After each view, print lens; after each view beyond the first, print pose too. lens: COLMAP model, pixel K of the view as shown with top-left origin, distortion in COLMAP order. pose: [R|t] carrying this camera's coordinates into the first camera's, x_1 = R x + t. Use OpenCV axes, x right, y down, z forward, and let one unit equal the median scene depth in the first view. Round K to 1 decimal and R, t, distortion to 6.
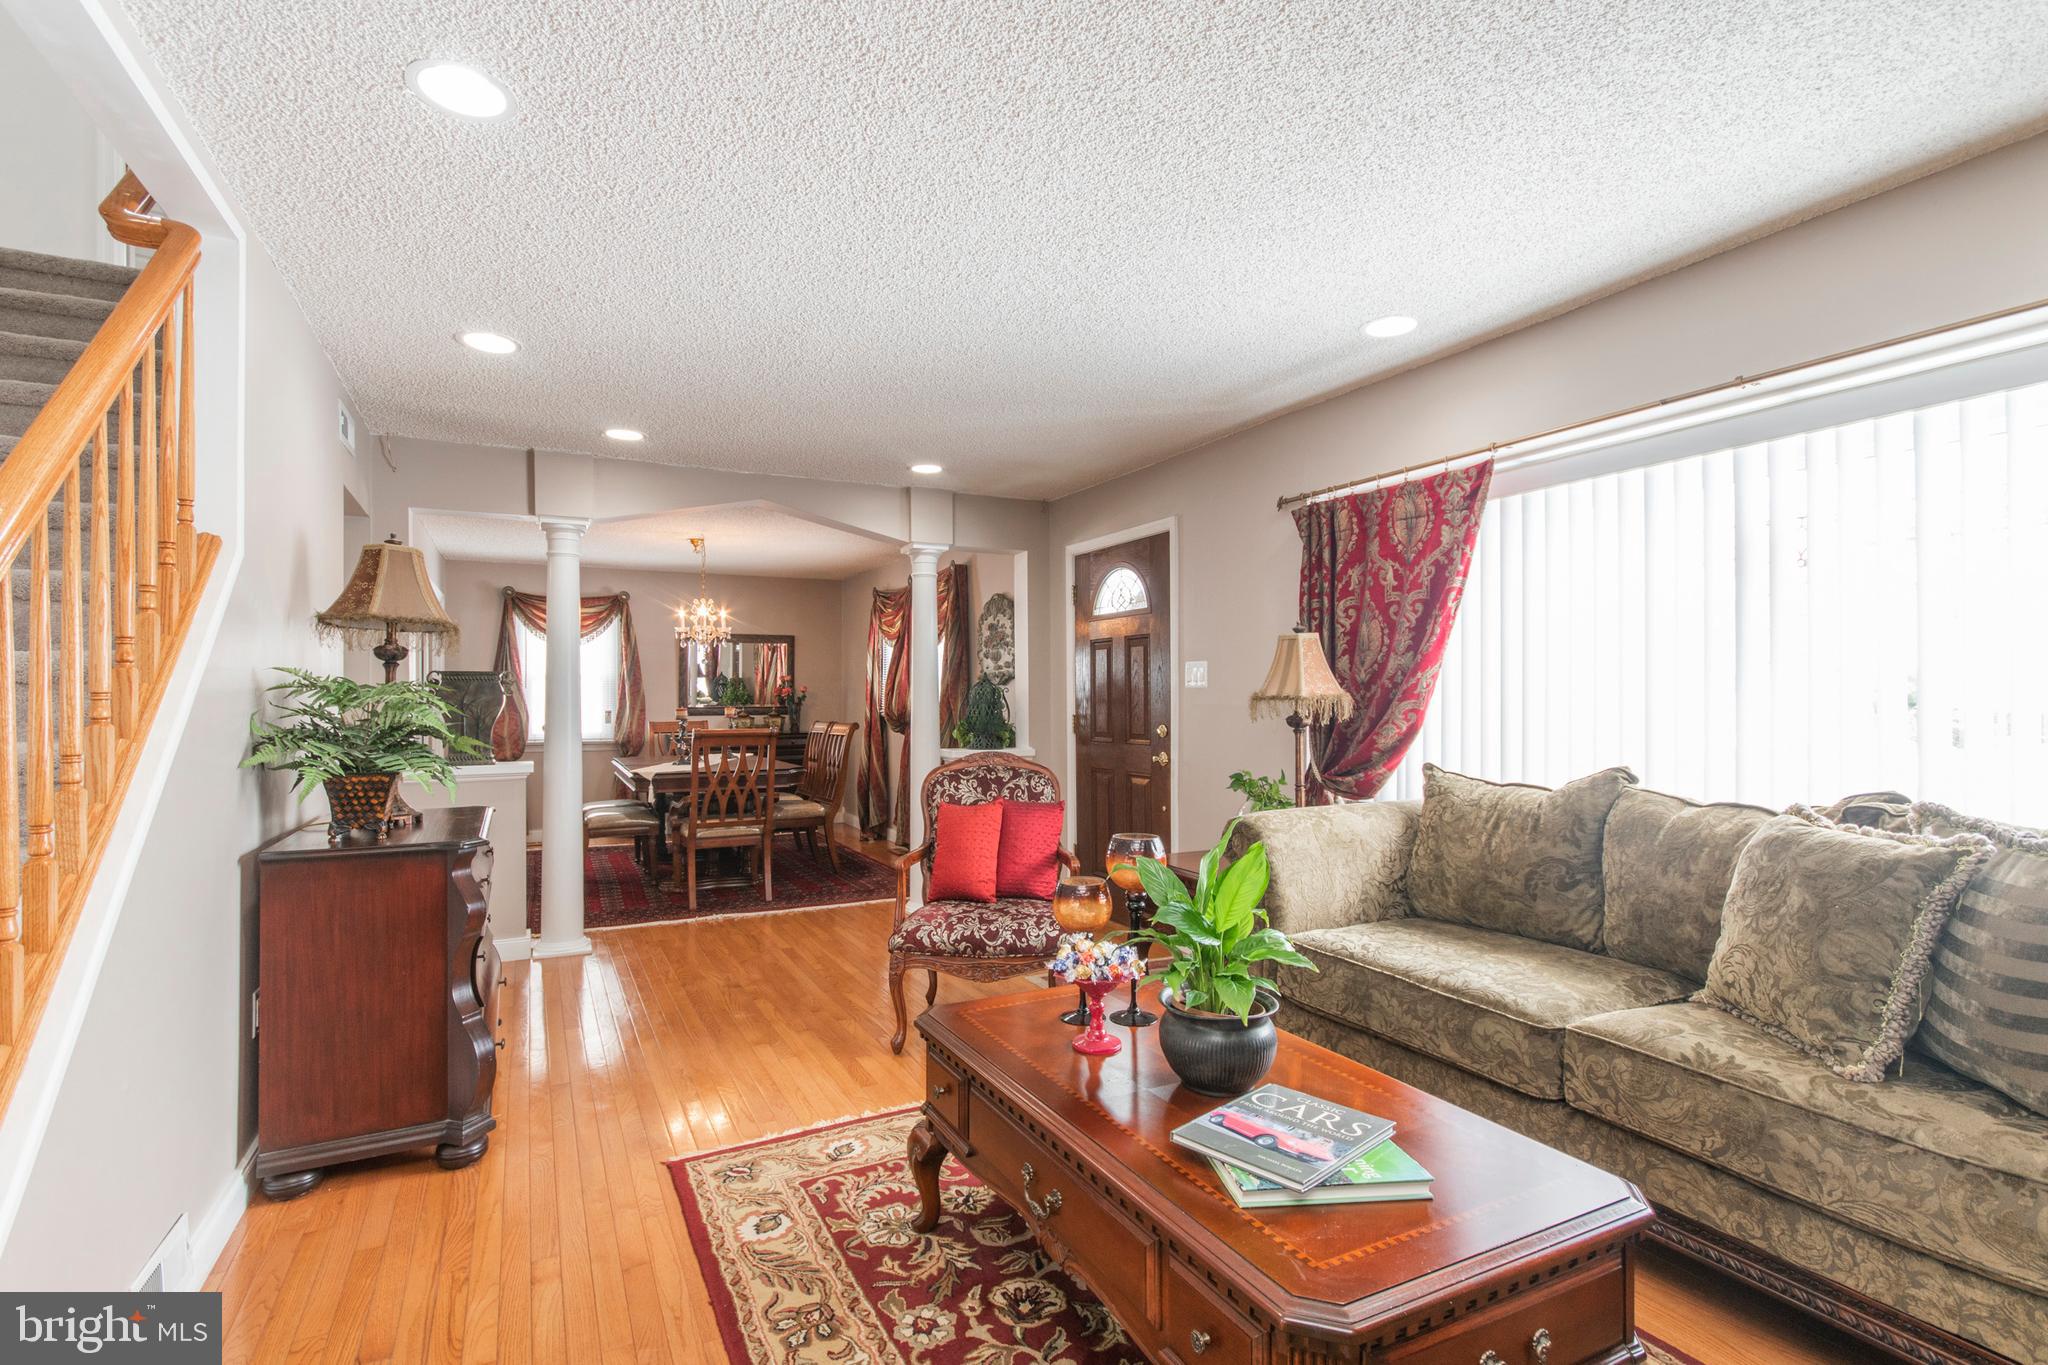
lens RADIAL K [[923.2, 0, 979.0], [0, 923.2, 692.3], [0, 0, 1]] dist [0.000345, -0.000008]
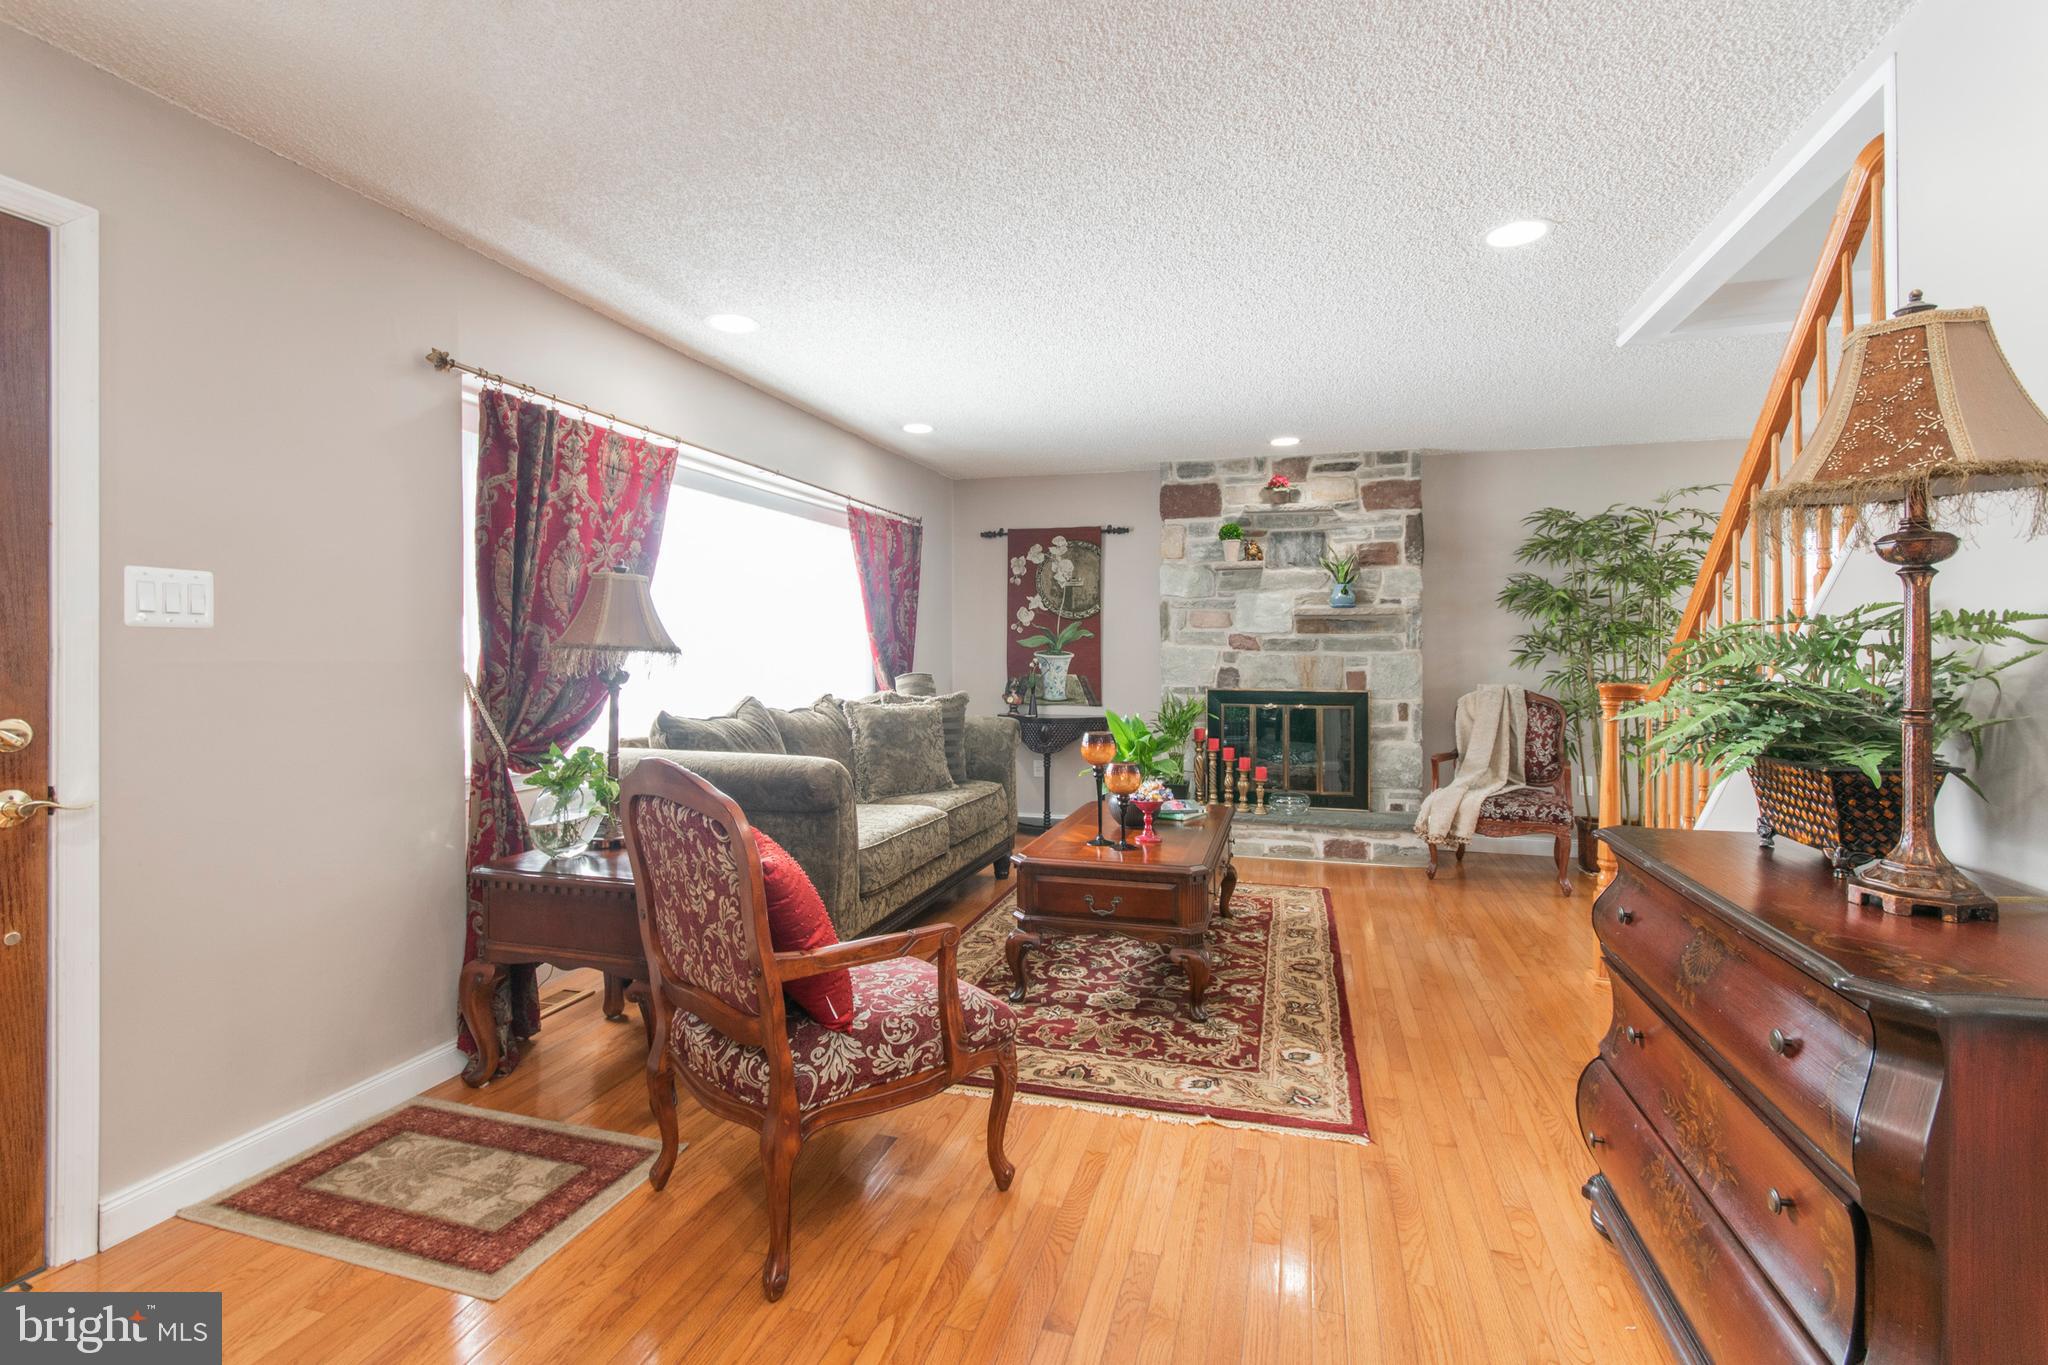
lens RADIAL K [[890.2, 0, 1059.8], [0, 890.2, 644.0], [0, 0, 1]] dist [-0.000711, 0.000071]
pose [[-0.751956, 0.005956, 0.659187, -0.753260], [-0.004159, 0.999896, -0.013780, 0.014958], [-0.659200, -0.013103, -0.751853, 2.034742]]
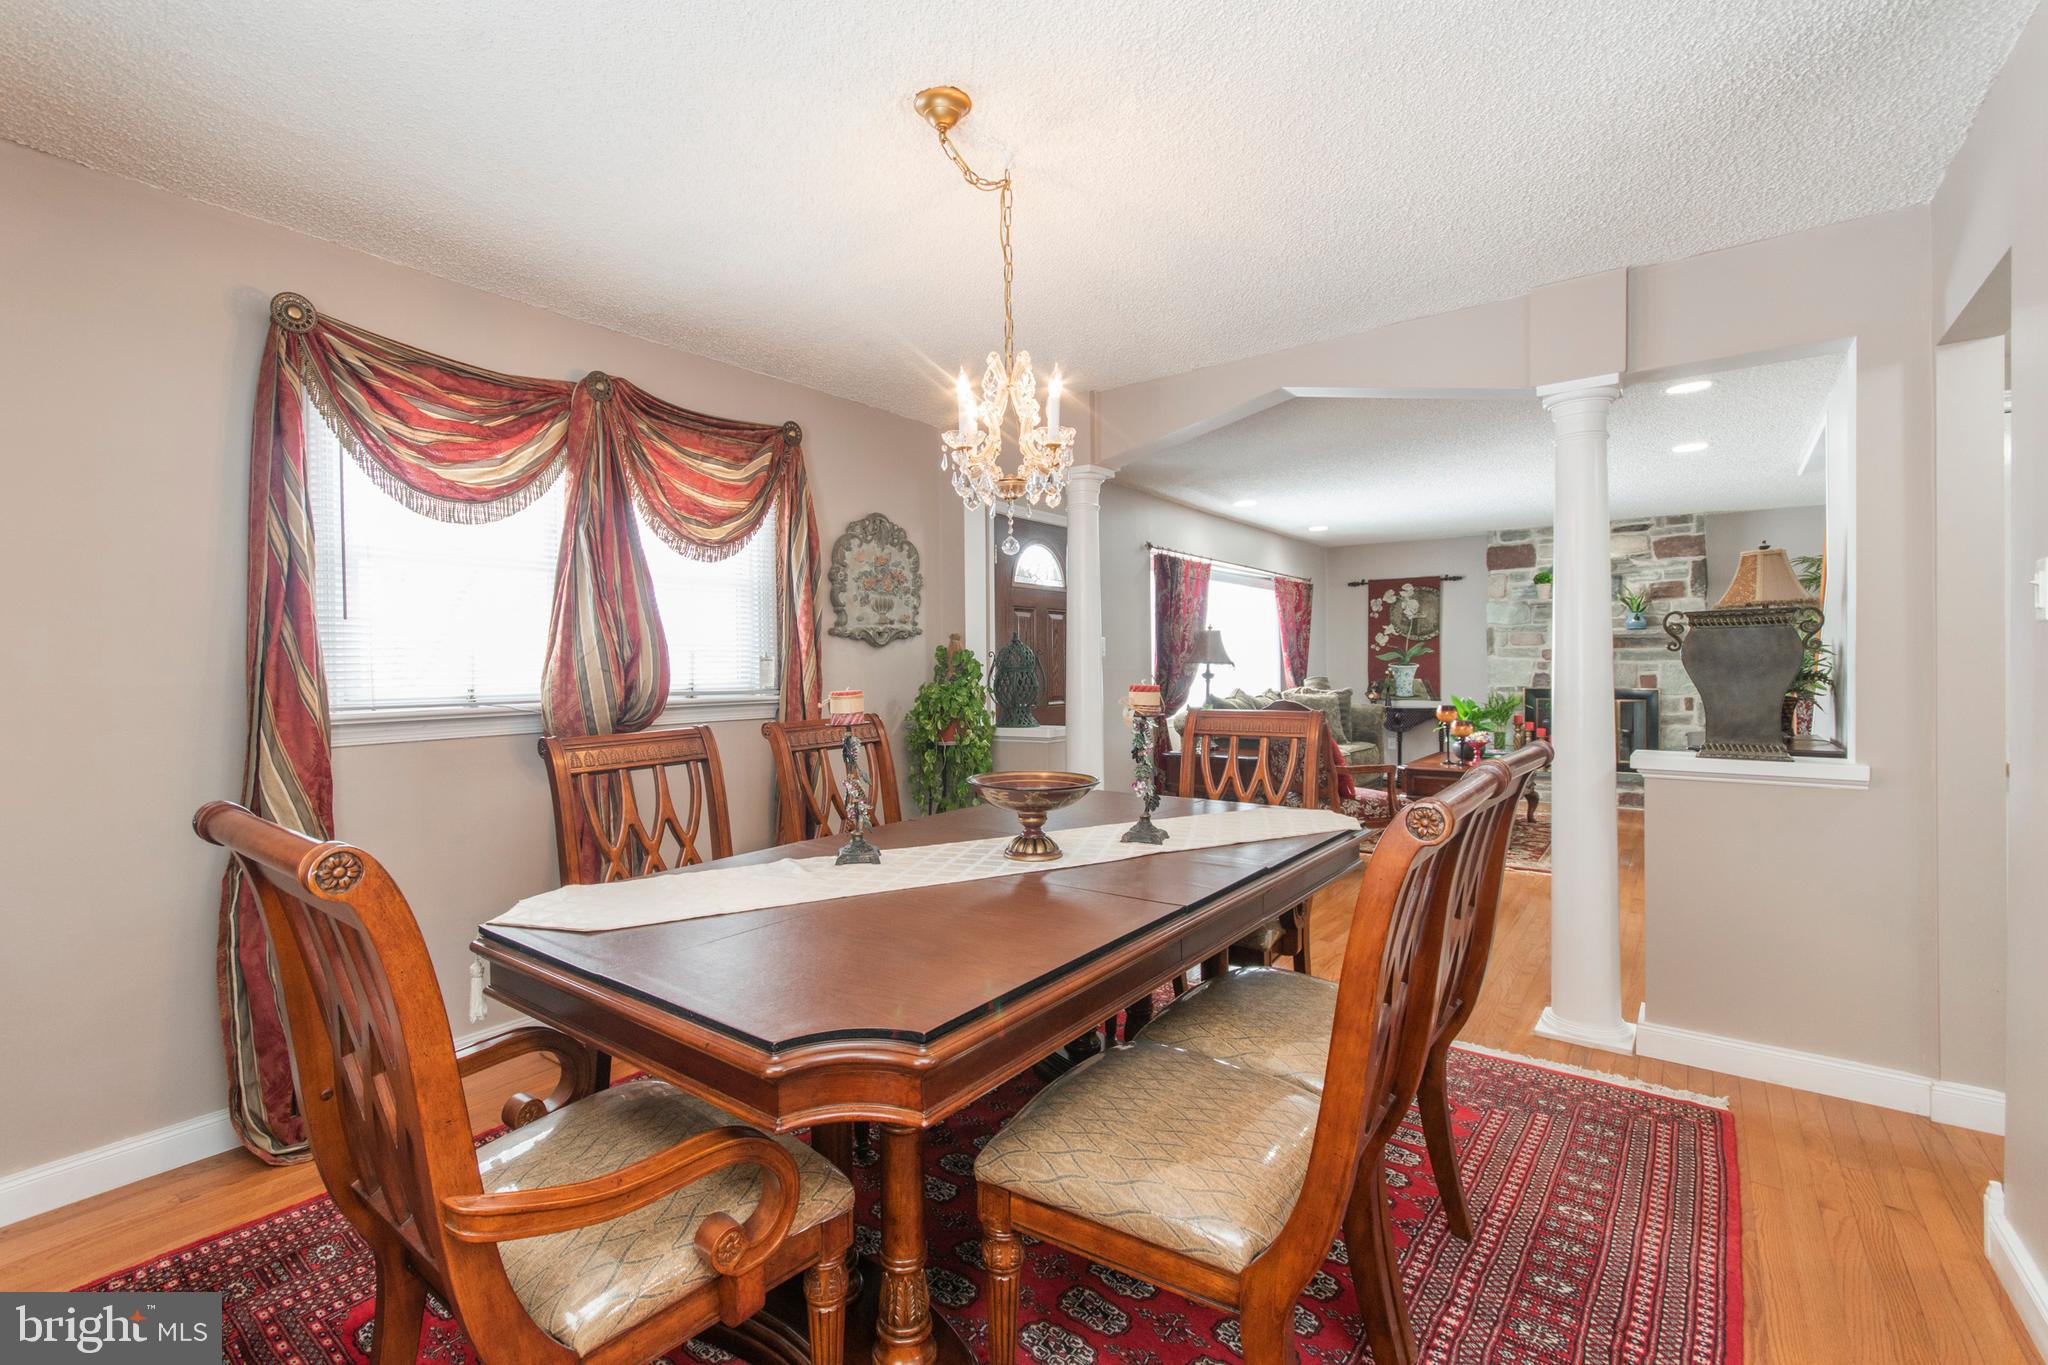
lens RADIAL K [[899.4, 0, 987.5], [0, 899.4, 676.9], [0, 0, 1]] dist [0.012481, 0.000030]
pose [[-0.436768, -0.003661, 0.899567, -1.706239], [0.002193, 0.999984, 0.005134, 0.035962], [-0.899572, 0.004215, -0.436753, 3.362125]]
